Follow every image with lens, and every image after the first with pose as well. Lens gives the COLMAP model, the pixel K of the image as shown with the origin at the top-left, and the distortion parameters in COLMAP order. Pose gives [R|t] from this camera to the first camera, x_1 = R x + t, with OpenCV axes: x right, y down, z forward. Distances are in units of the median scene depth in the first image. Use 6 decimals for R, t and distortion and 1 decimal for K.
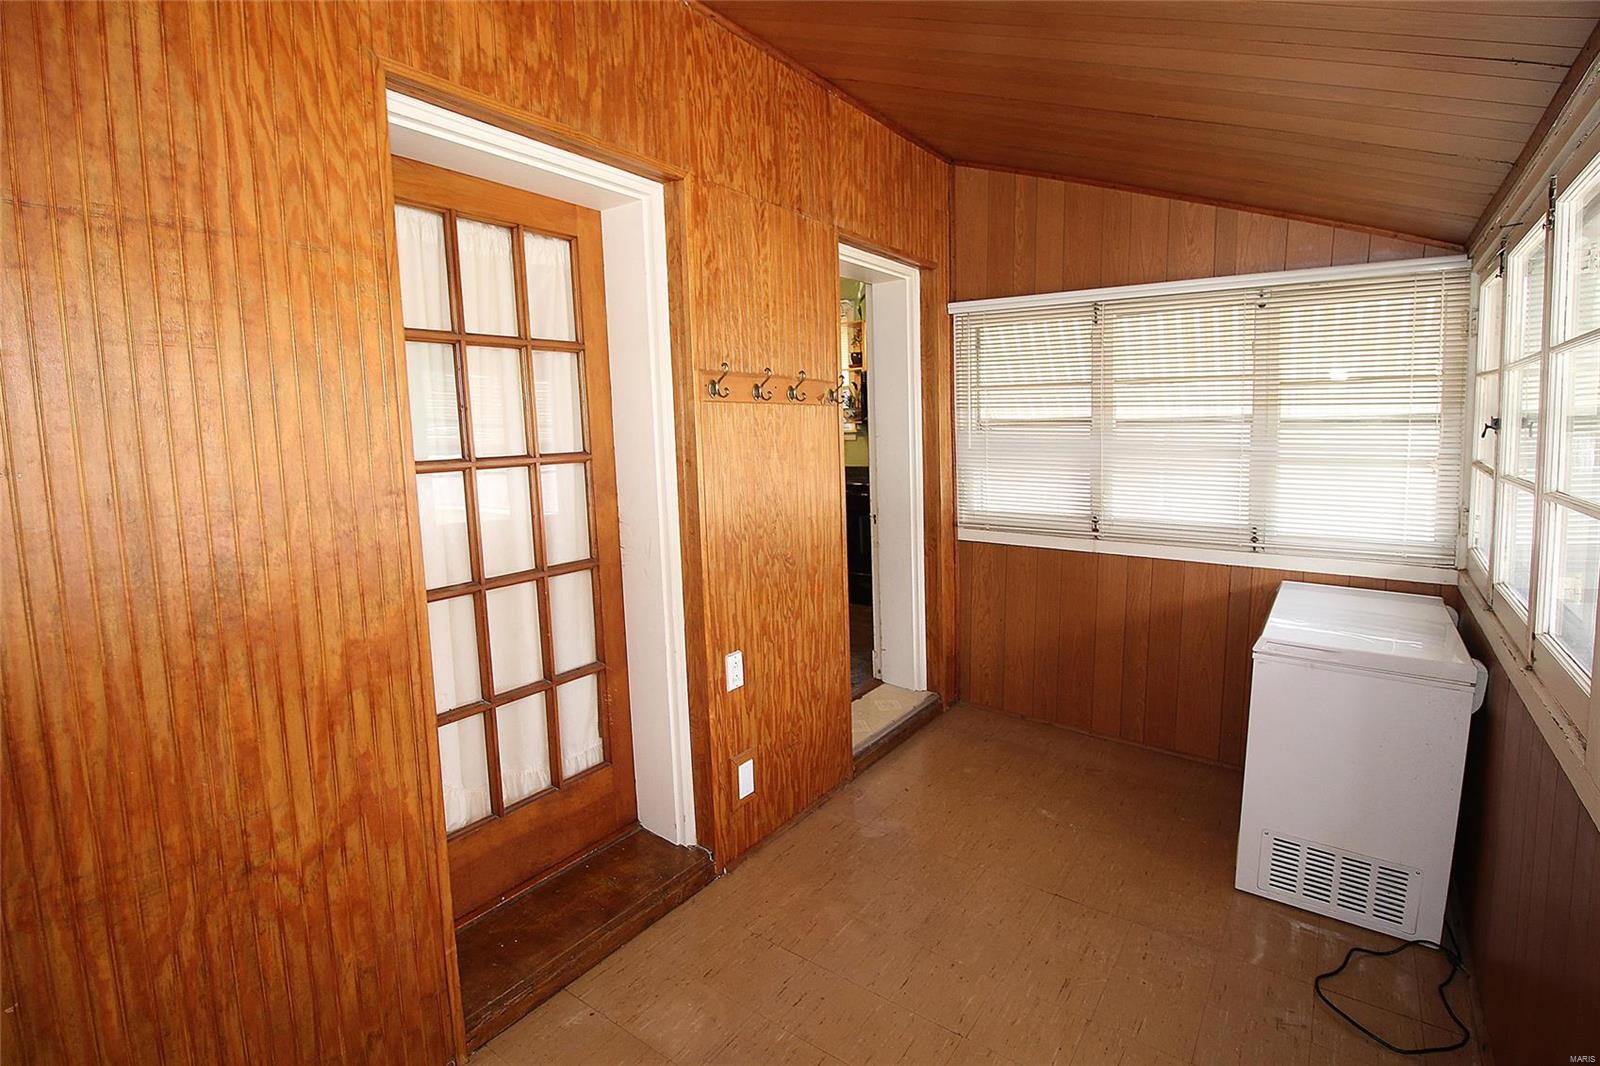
lens RADIAL K [[769.9, 0, 801.0], [0, 769.9, 506.3], [0, 0, 1]] dist [-0.000512, -0.000103]
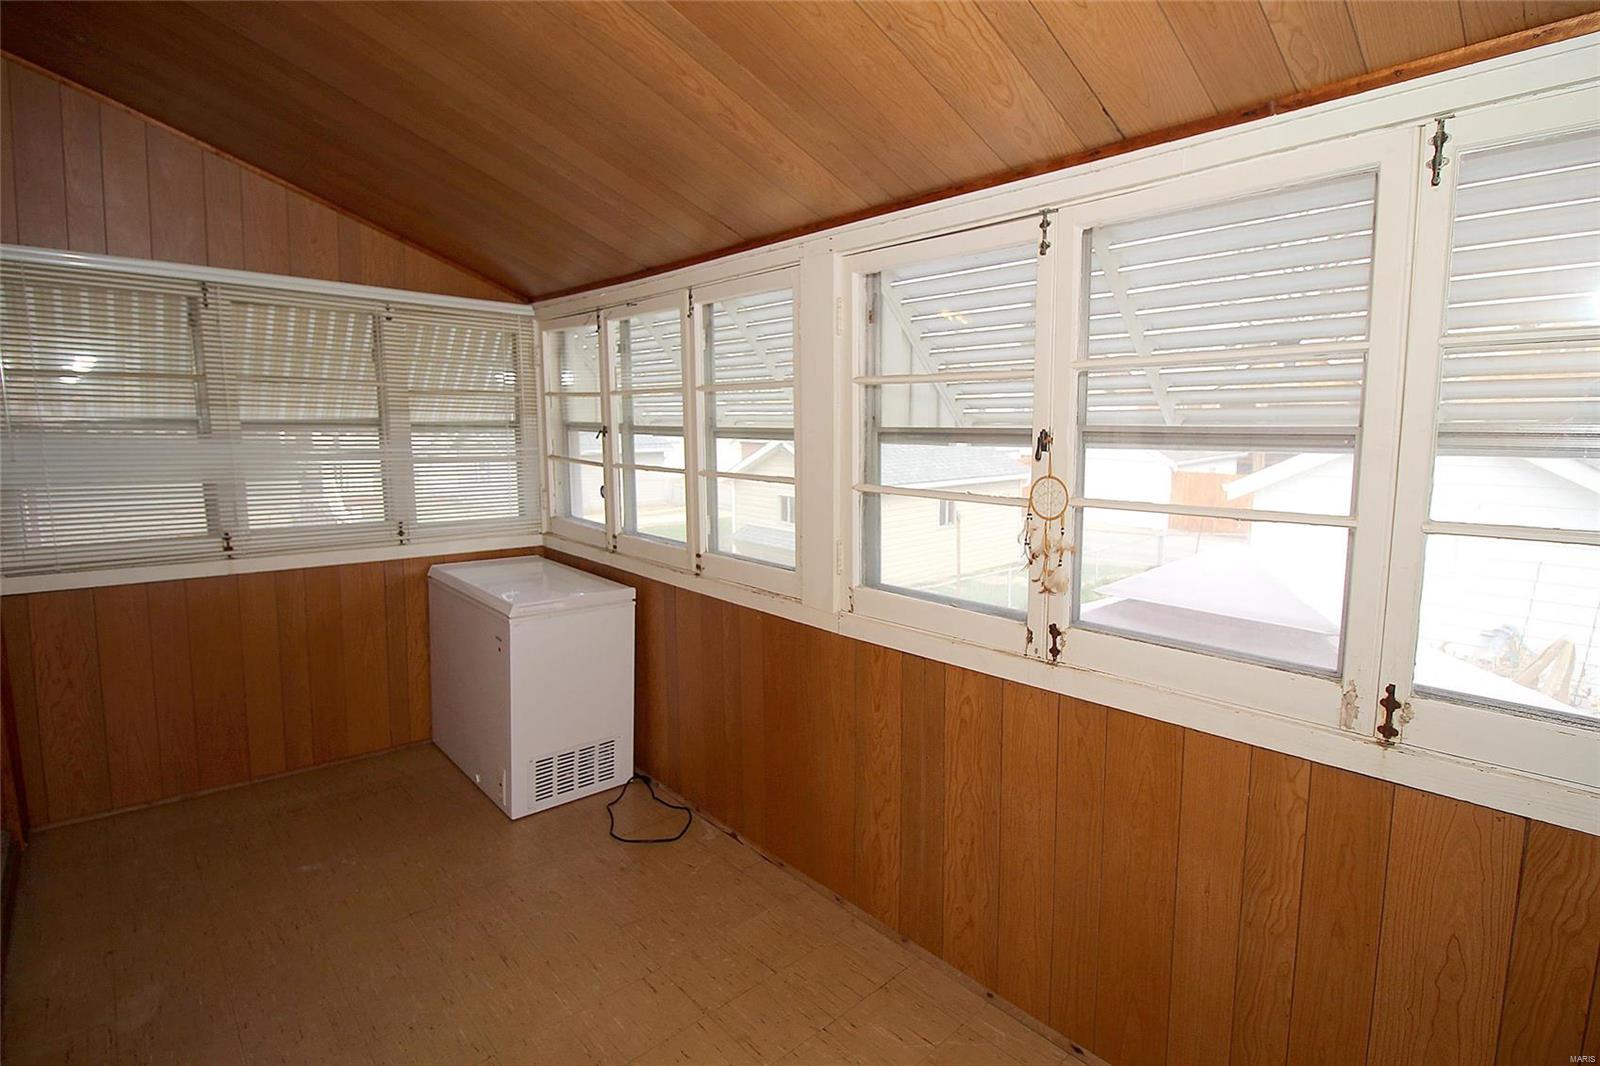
lens RADIAL K [[790.5, 0, 797.6], [0, 790.5, 489.4], [0, 0, 1]] dist [-0.001943, 0.000159]
pose [[0.233136, -0.068230, 0.970048, -0.382937], [0.097144, 0.994180, 0.046580, -0.016792], [-0.967580, 0.083375, 0.238407, 0.201162]]
